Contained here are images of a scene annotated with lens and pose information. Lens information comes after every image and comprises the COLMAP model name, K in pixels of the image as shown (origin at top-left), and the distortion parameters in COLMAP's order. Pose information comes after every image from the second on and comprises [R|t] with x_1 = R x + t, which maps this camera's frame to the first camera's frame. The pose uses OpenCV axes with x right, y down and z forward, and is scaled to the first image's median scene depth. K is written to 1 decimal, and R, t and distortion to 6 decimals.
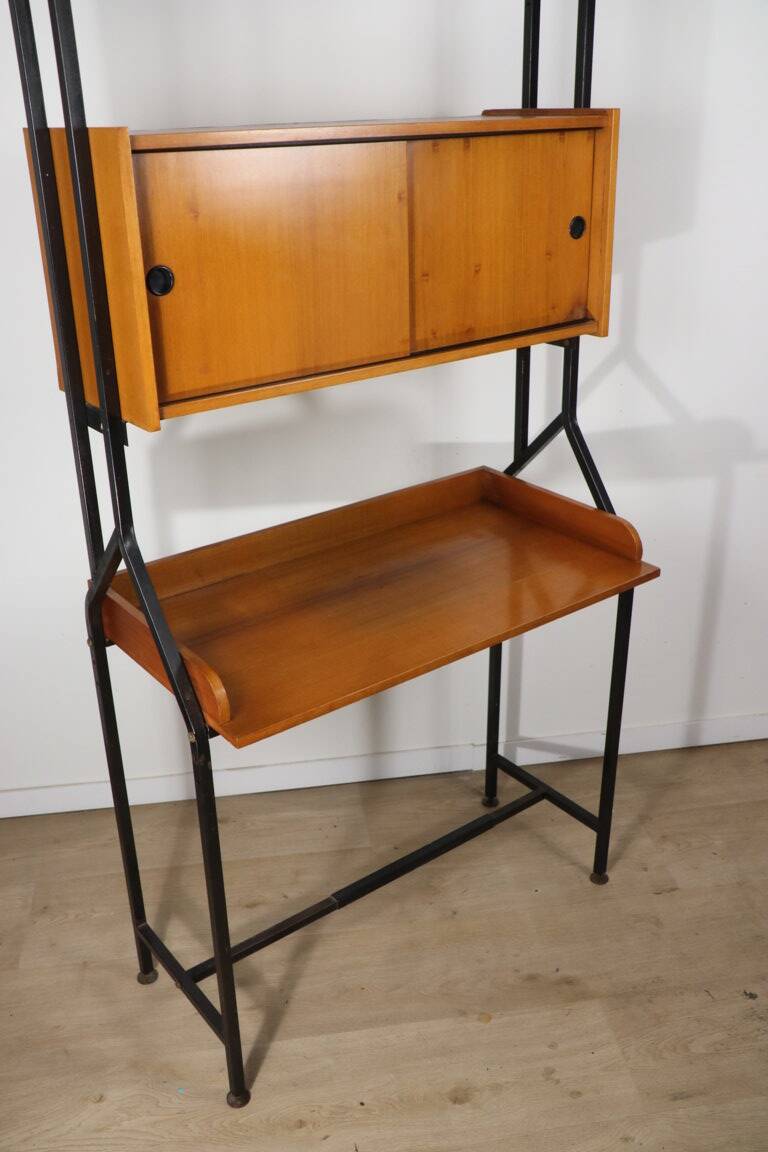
lens RADIAL K [[1102.6, 0, 384.3], [0, 1102.6, 577.2], [0, 0, 1]] dist [-0.060573, 0.000000]
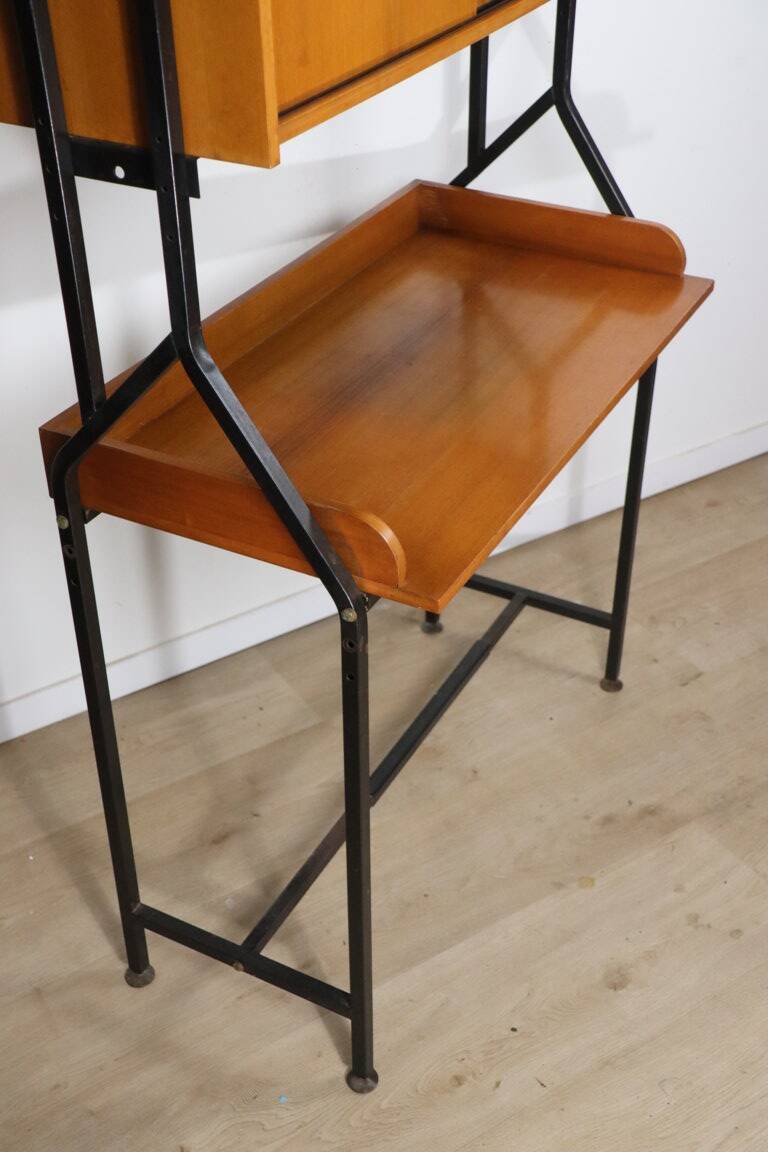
lens RADIAL K [[1432.2, 0, 403.0], [0, 1432.2, 593.3], [0, 0, 1]] dist [0.051537, 0.000000]
pose [[0.905292, -0.228461, 0.358124, -0.351721], [0.162848, 0.965301, 0.204145, -0.035862], [-0.392336, -0.126491, 0.911083, 0.119932]]
